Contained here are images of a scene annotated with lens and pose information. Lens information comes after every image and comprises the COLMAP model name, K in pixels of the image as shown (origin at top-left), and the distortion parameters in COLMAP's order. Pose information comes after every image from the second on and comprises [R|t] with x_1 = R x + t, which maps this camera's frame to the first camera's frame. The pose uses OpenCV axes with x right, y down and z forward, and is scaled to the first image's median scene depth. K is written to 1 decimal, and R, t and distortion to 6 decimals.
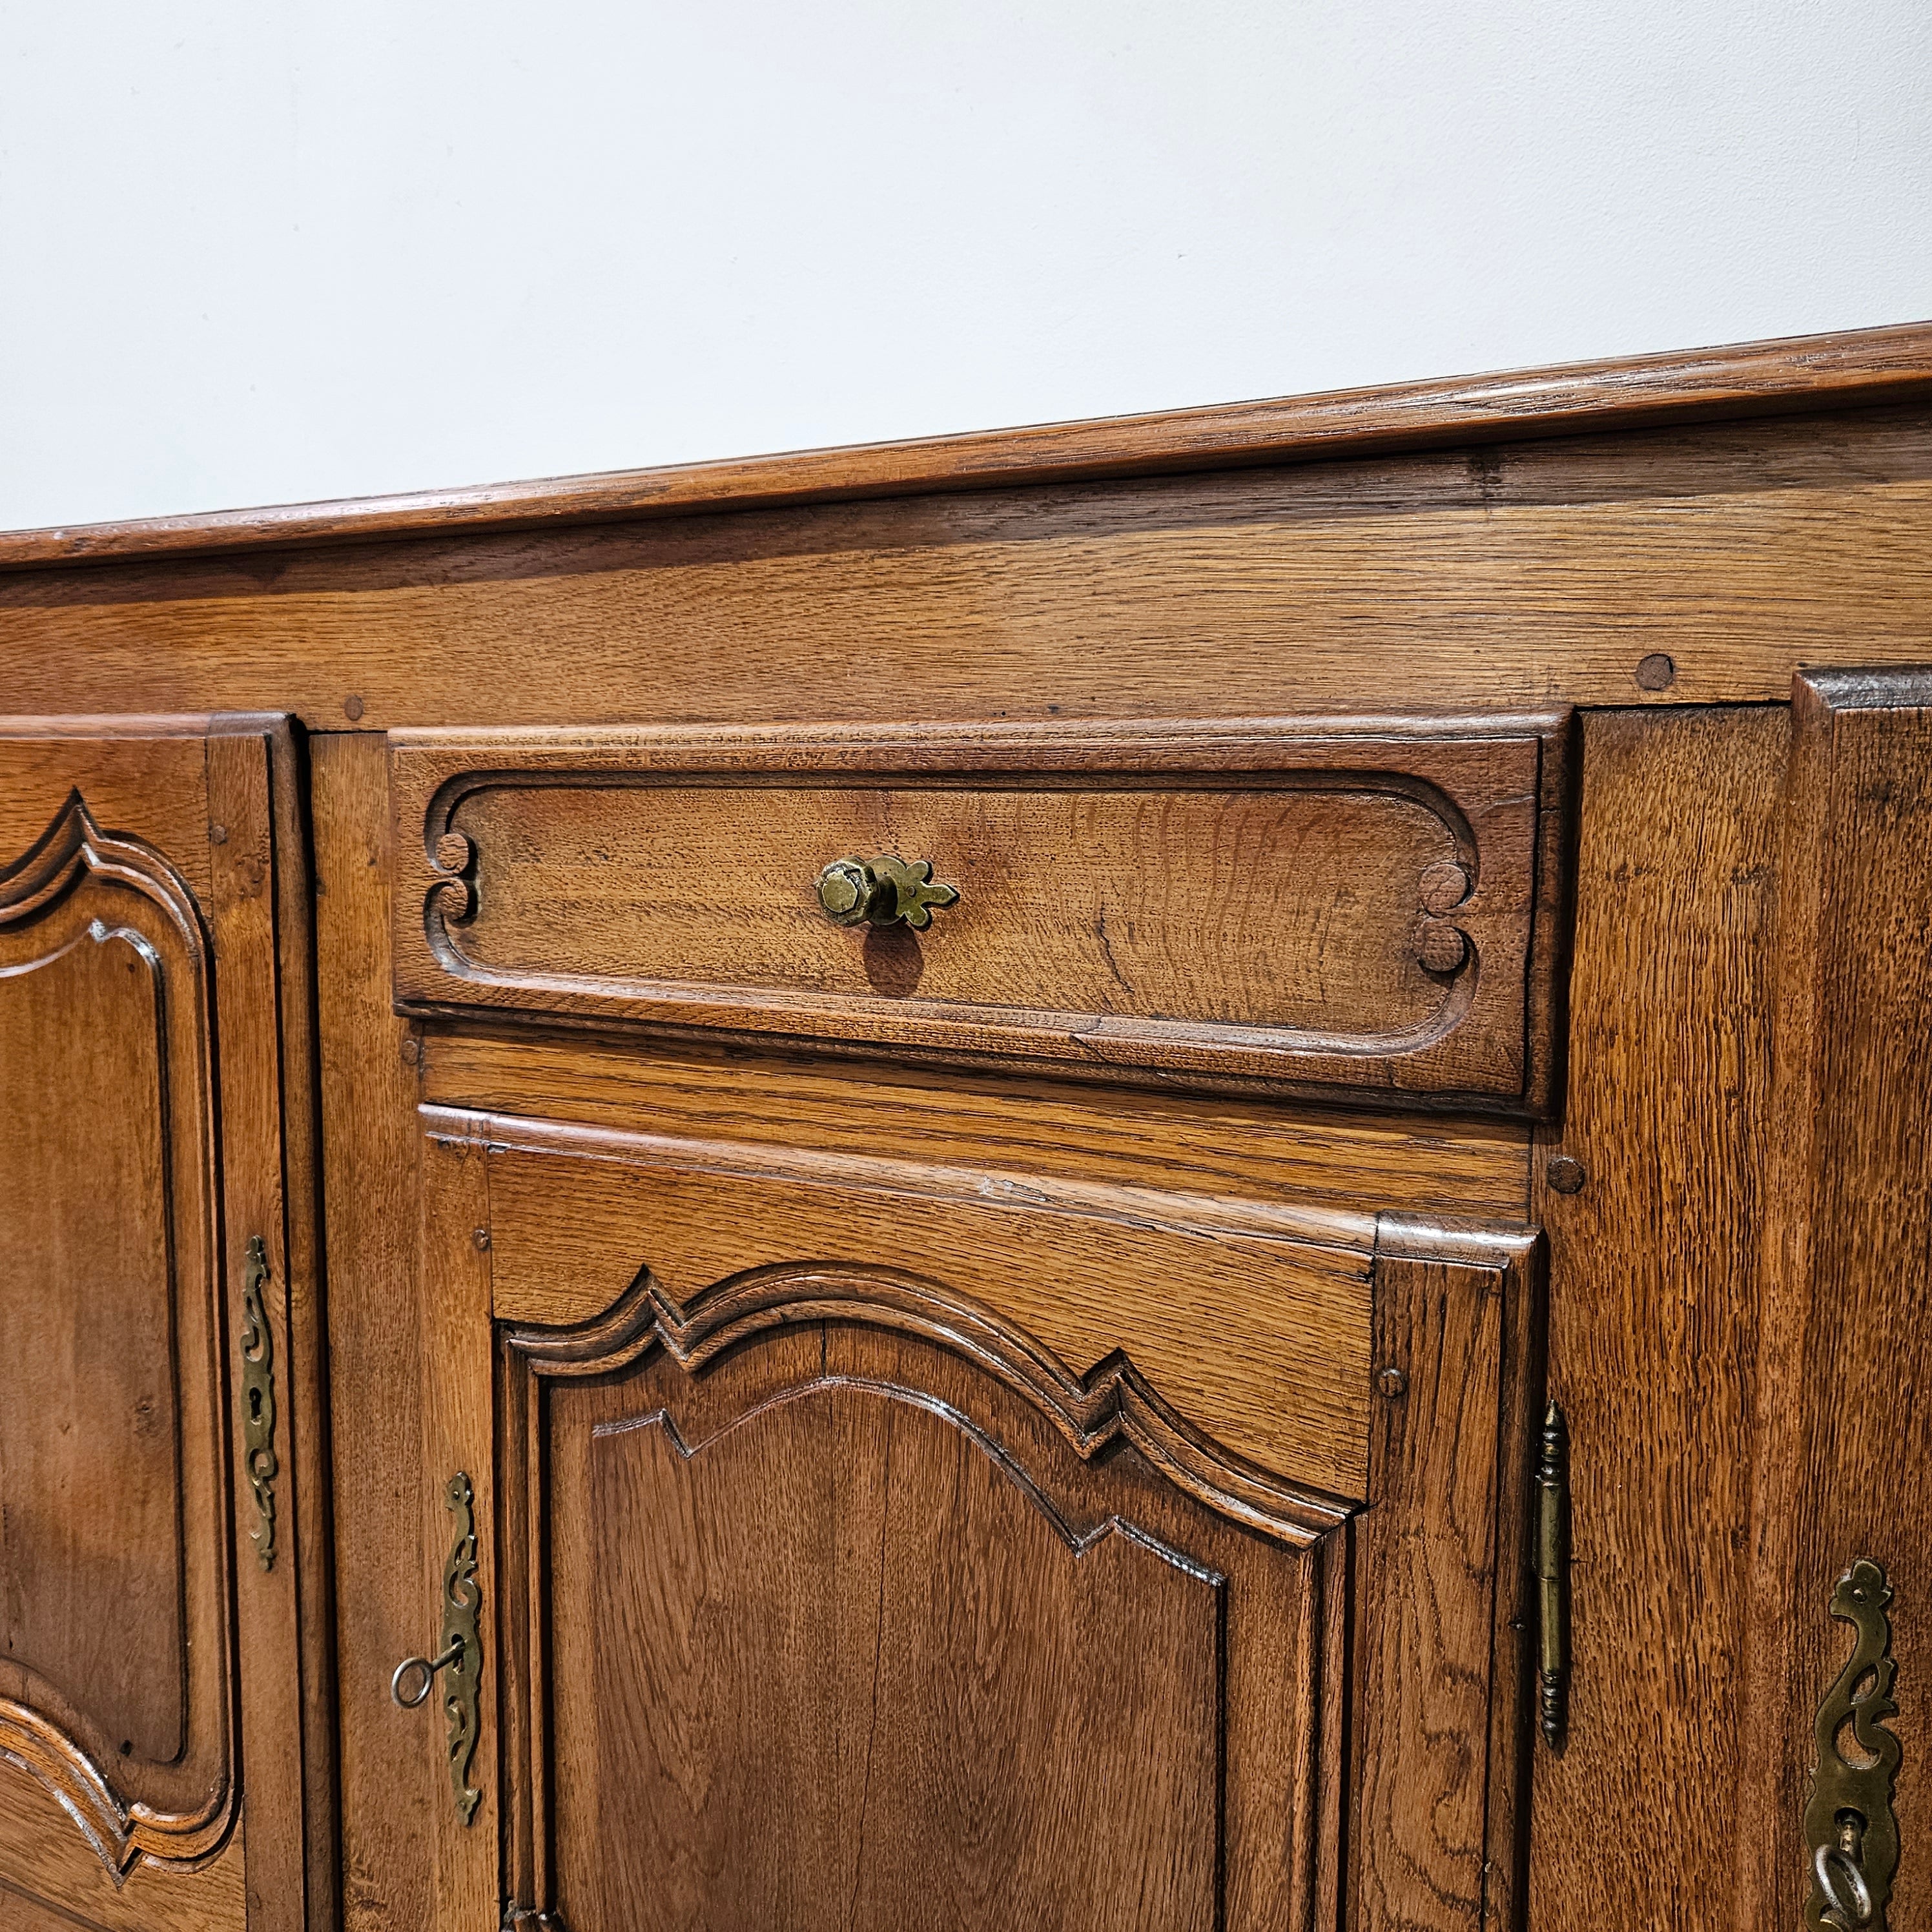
lens RADIAL K [[1733.2, 0, 940.2], [0, 1733.2, 986.0], [0, 0, 1]] dist [0.084110, -0.096588]
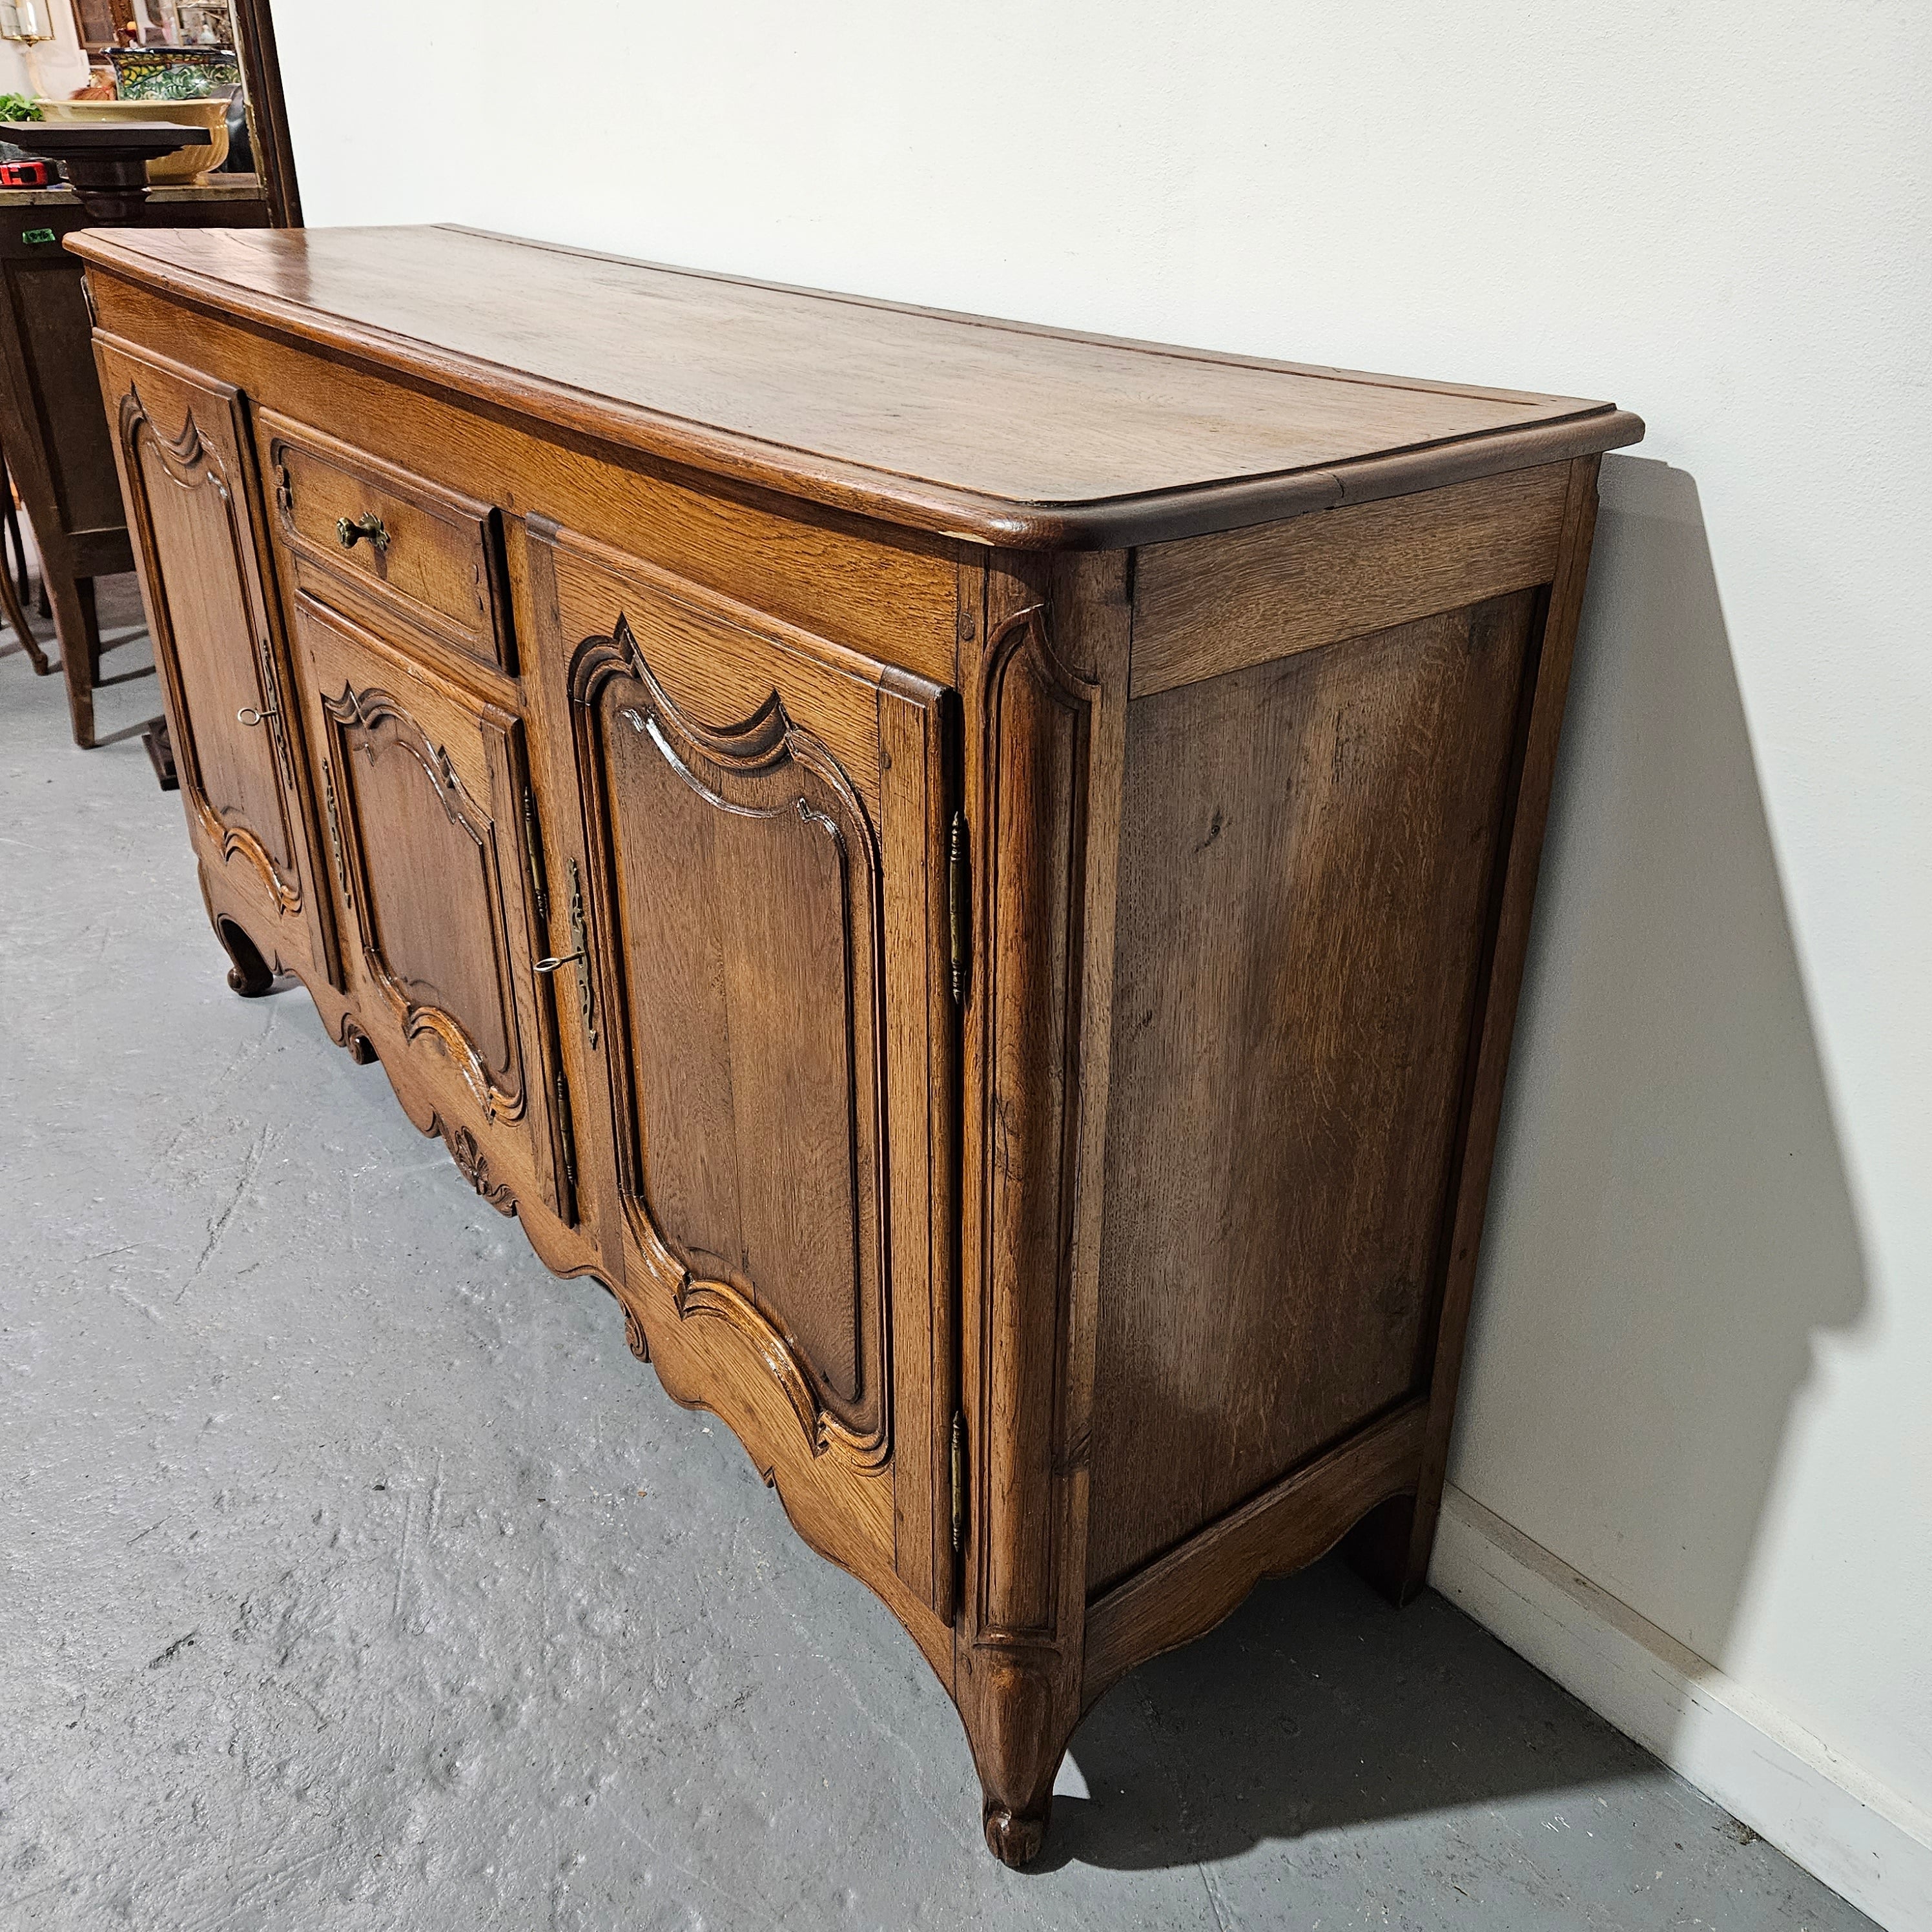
lens RADIAL K [[1733.2, 0, 954.4], [0, 1733.2, 950.9], [0, 0, 1]] dist [0.084110, -0.096588]
pose [[0.921872, 0.179131, -0.343604, 1.581689], [-0.049747, 0.934107, 0.353509, -0.397934], [0.384287, -0.308797, 0.870039, -0.875749]]
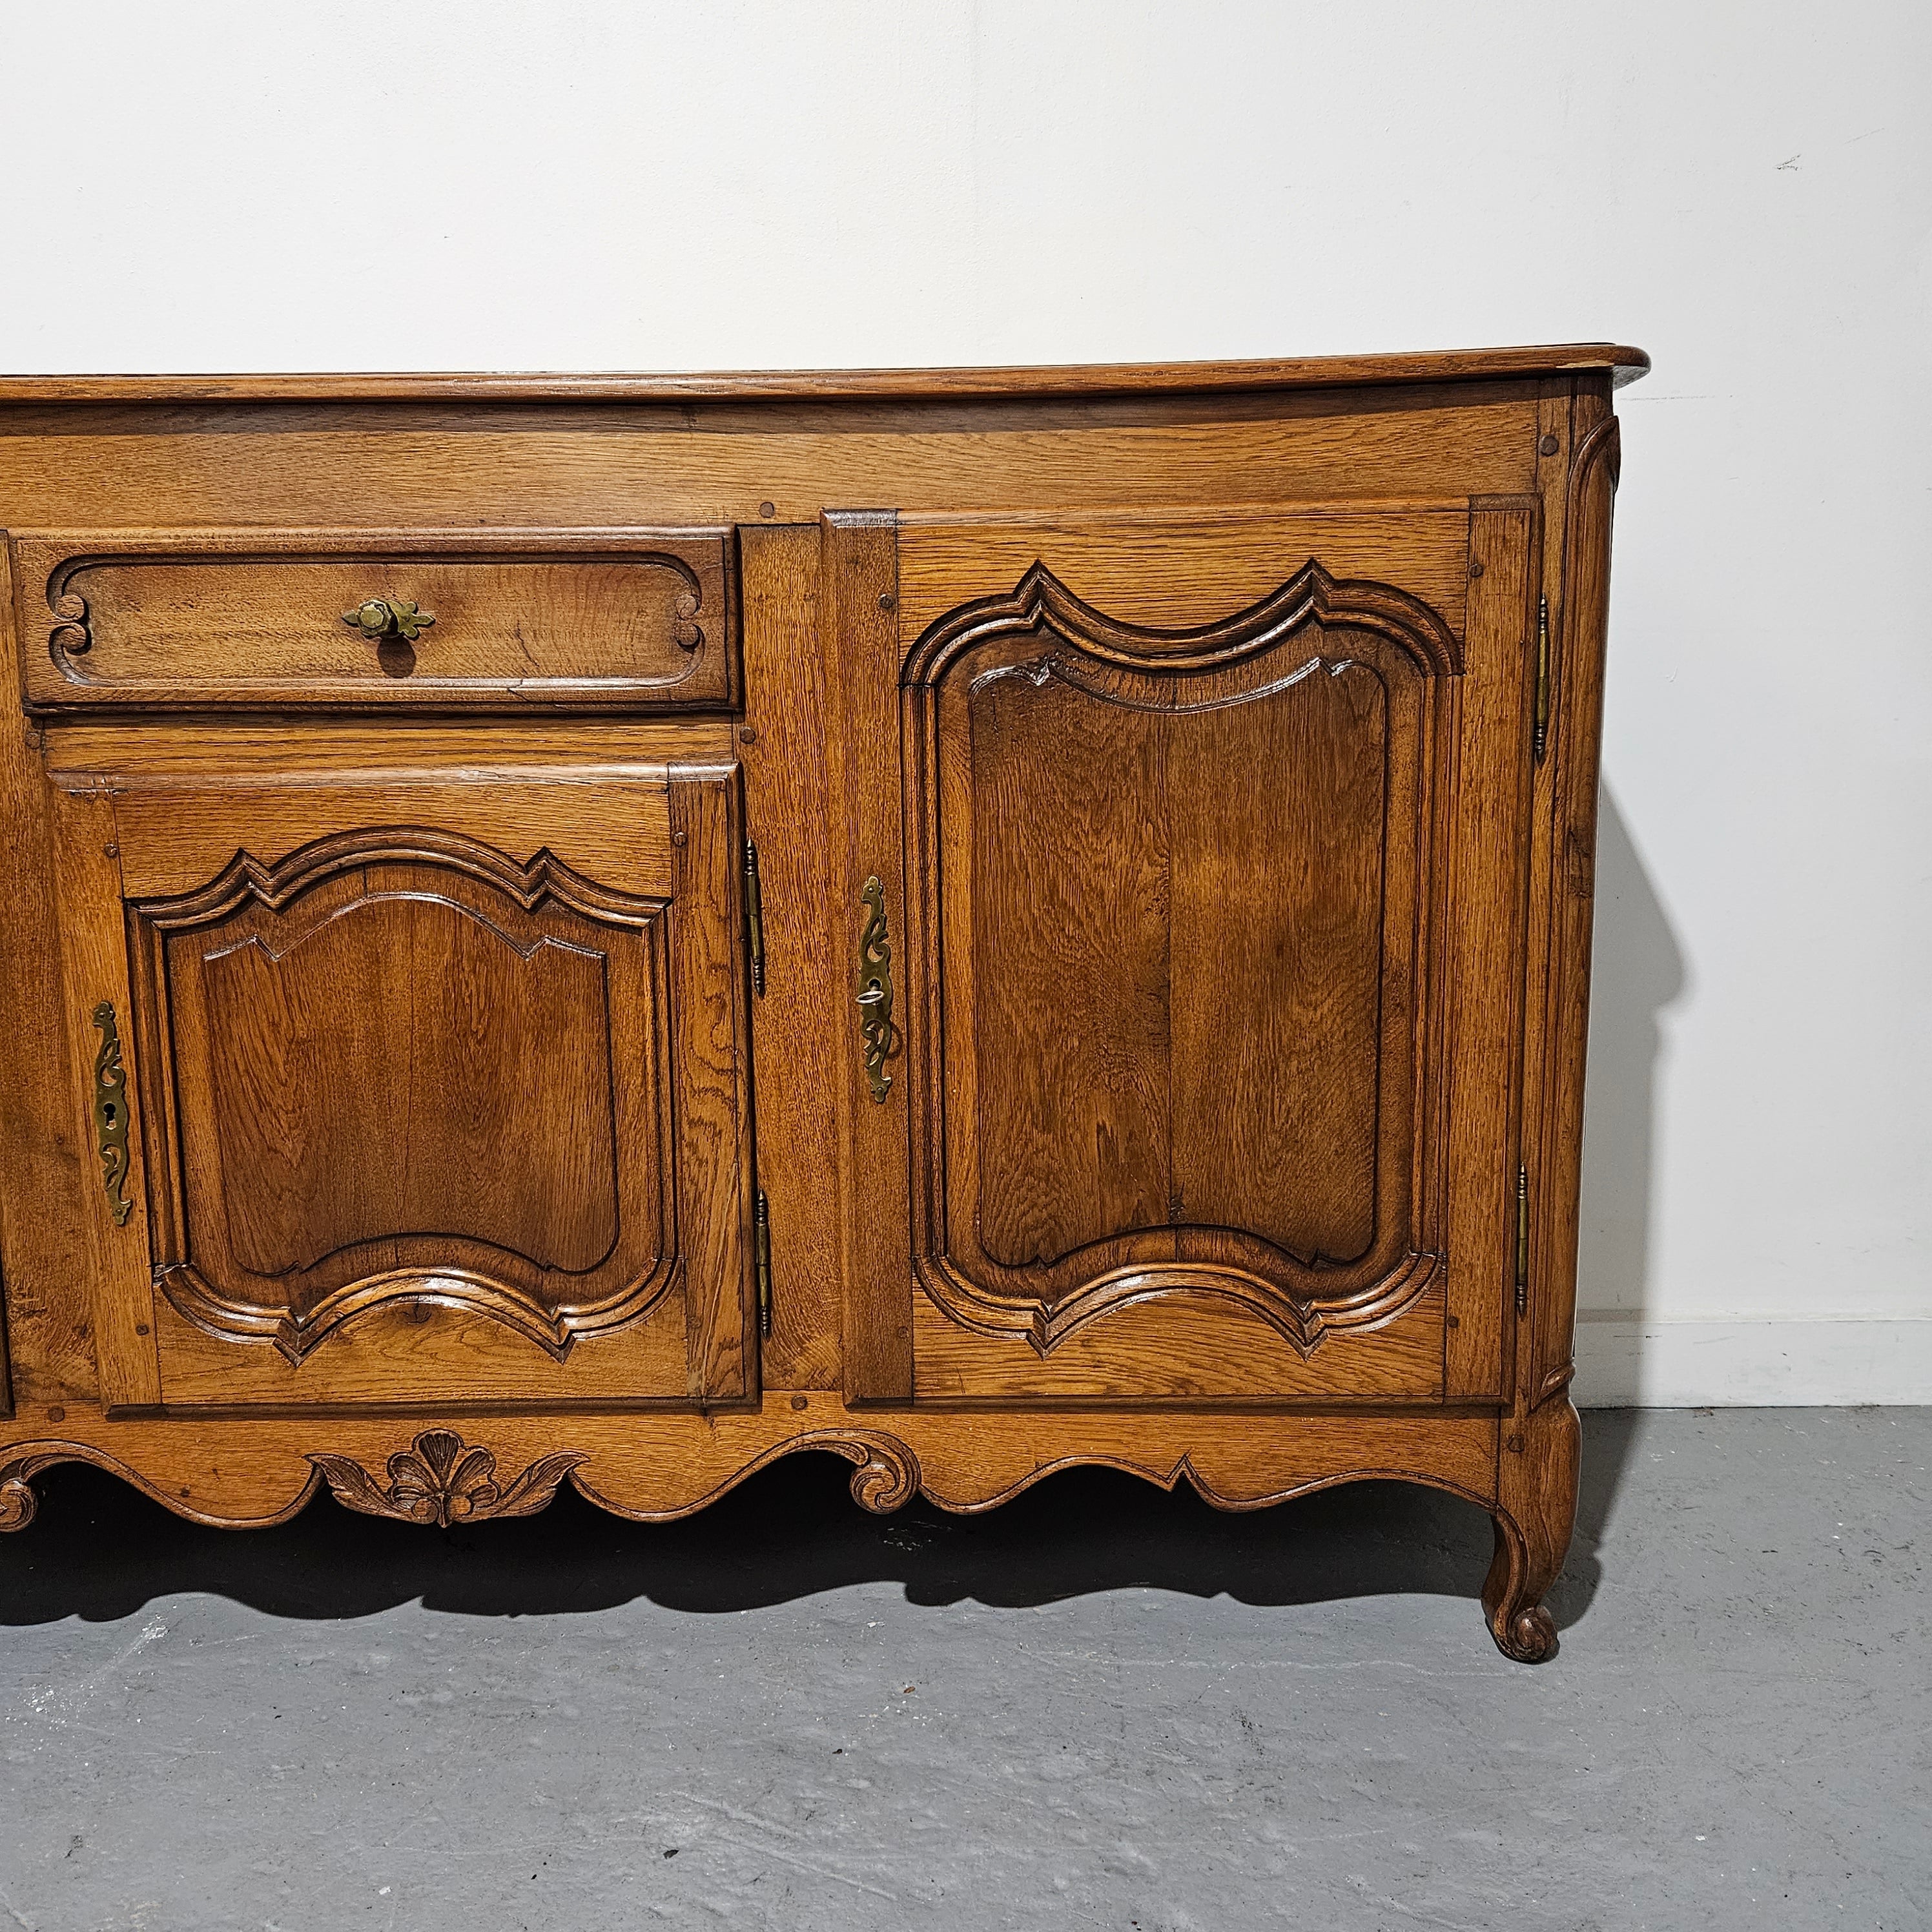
lens RADIAL K [[1733.2, 0, 956.7], [0, 1733.2, 937.4], [0, 0, 1]] dist [0.084110, -0.096588]
pose [[0.876859, -0.089419, 0.472359, -0.425956], [0.068102, 0.995745, 0.062075, 0.214641], [-0.475900, -0.022263, 0.879218, -0.964226]]
